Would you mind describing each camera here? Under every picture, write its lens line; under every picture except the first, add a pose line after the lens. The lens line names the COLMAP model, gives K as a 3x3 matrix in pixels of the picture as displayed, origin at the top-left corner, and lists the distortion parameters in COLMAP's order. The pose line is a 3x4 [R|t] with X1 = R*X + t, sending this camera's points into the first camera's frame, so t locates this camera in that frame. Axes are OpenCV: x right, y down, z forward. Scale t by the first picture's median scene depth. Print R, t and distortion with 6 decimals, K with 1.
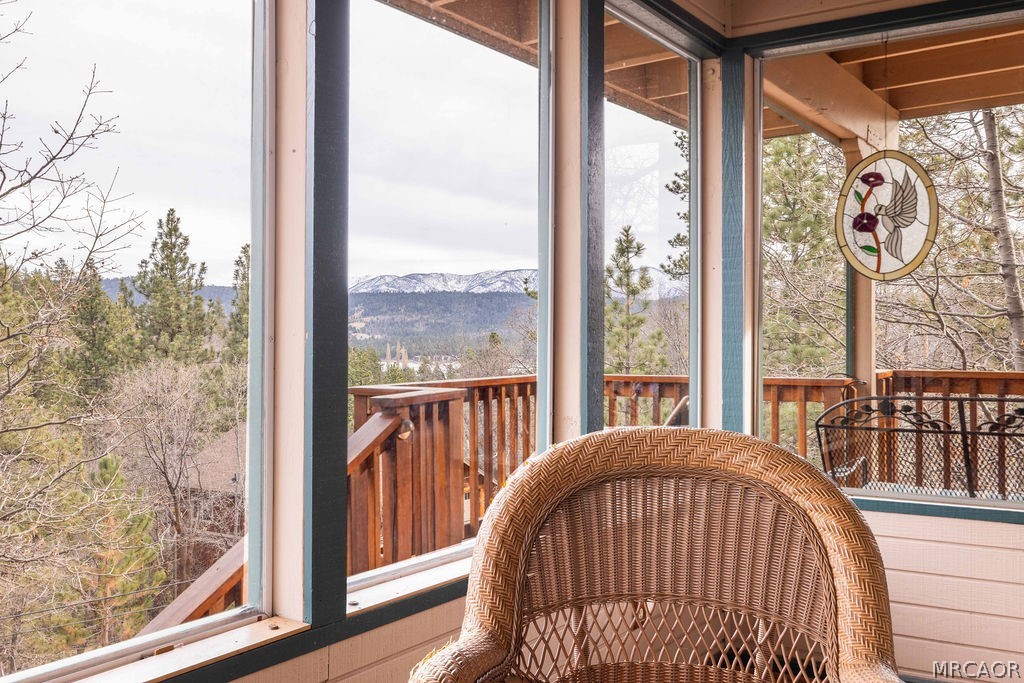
lens RADIAL K [[995.1, 0, 514.0], [0, 995.1, 341.5], [0, 0, 1]] dist [0.005283, 0.000000]
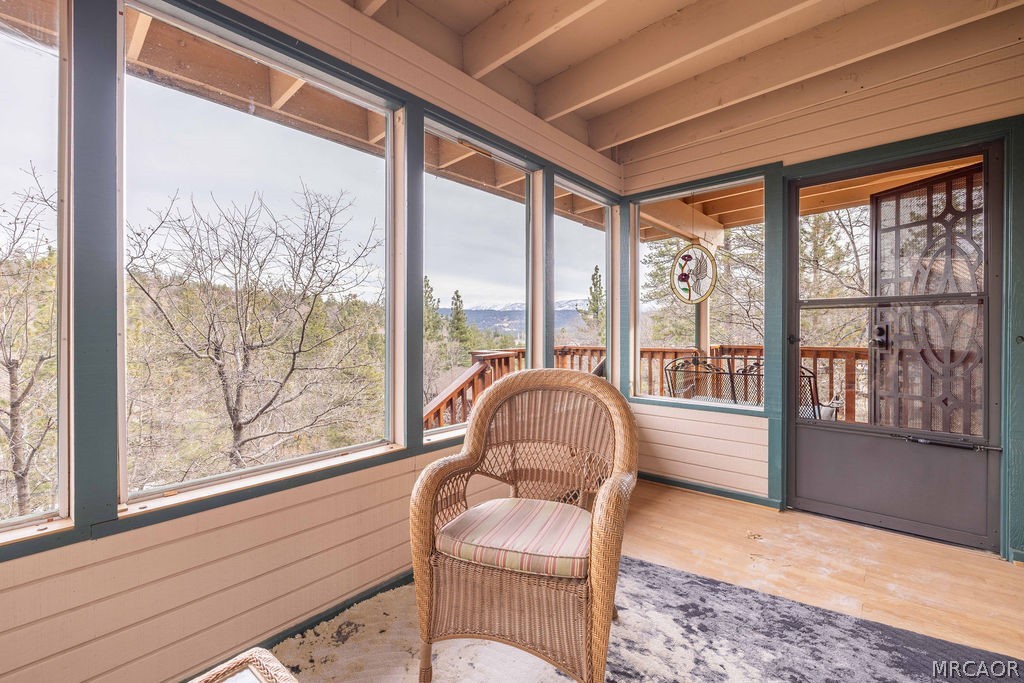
lens RADIAL K [[437.6, 0, 512.3], [0, 437.6, 337.2], [0, 0, 1]] dist [-0.000626, 0.000148]
pose [[0.988749, 0.001047, -0.149582, 0.123100], [0.000800, 0.999924, 0.012289, -0.000011], [0.149583, -0.012271, 0.988673, -0.013982]]
